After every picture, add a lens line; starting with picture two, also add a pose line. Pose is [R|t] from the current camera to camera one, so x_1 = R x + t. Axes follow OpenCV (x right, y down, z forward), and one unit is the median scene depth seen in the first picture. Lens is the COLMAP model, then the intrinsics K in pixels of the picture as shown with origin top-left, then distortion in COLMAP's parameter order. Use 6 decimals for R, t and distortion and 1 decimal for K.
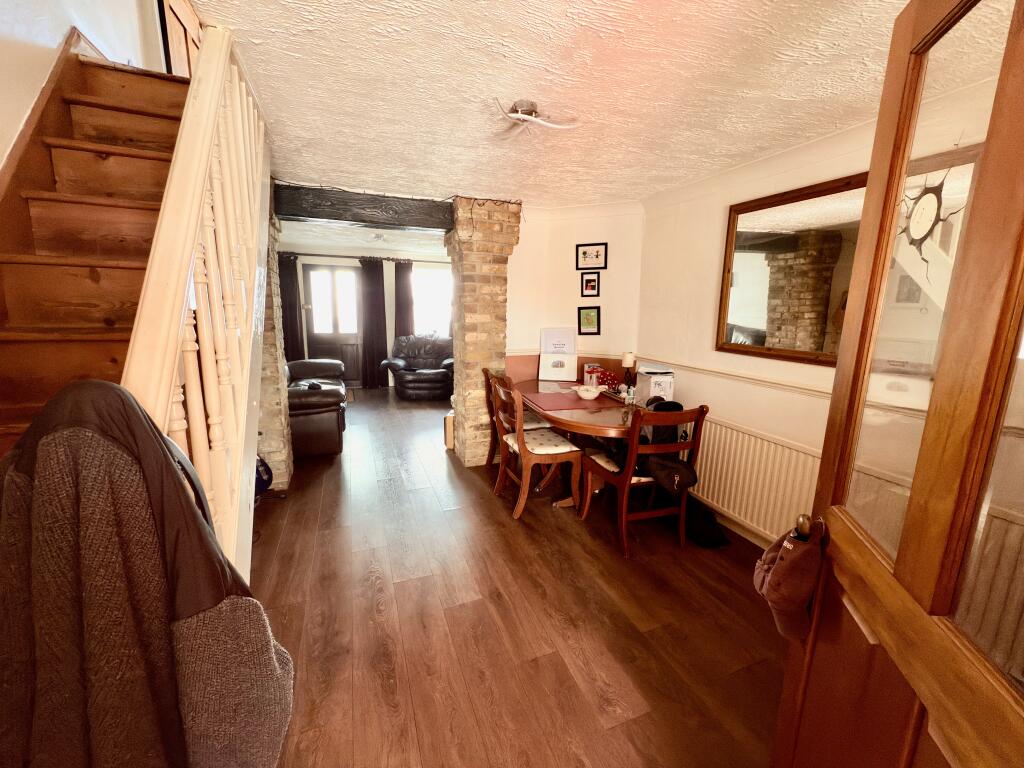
lens RADIAL K [[412.4, 0, 515.0], [0, 412.4, 381.6], [0, 0, 1]] dist [0.000259, 0.000083]
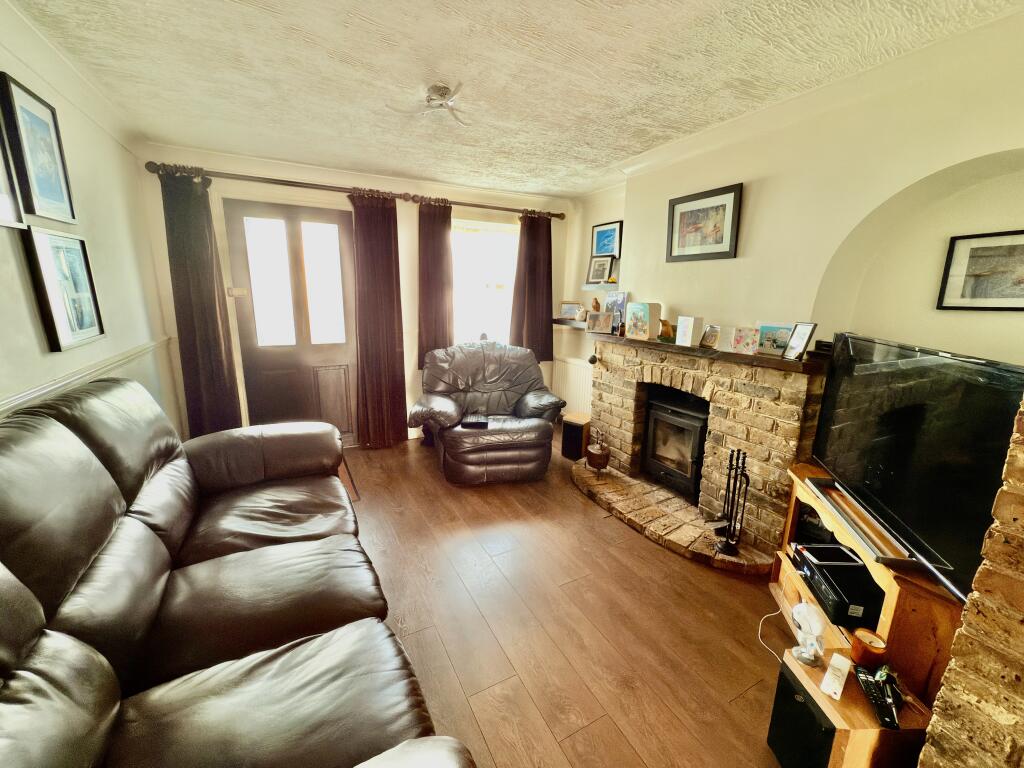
lens RADIAL K [[412.4, 0, 509.1], [0, 412.4, 381.3], [0, 0, 1]] dist [0.000259, 0.000083]
pose [[0.994896, -0.028508, 0.096793, -0.239298], [0.024619, 0.998850, 0.041141, -0.090986], [-0.097854, -0.038548, 0.994454, 0.481821]]
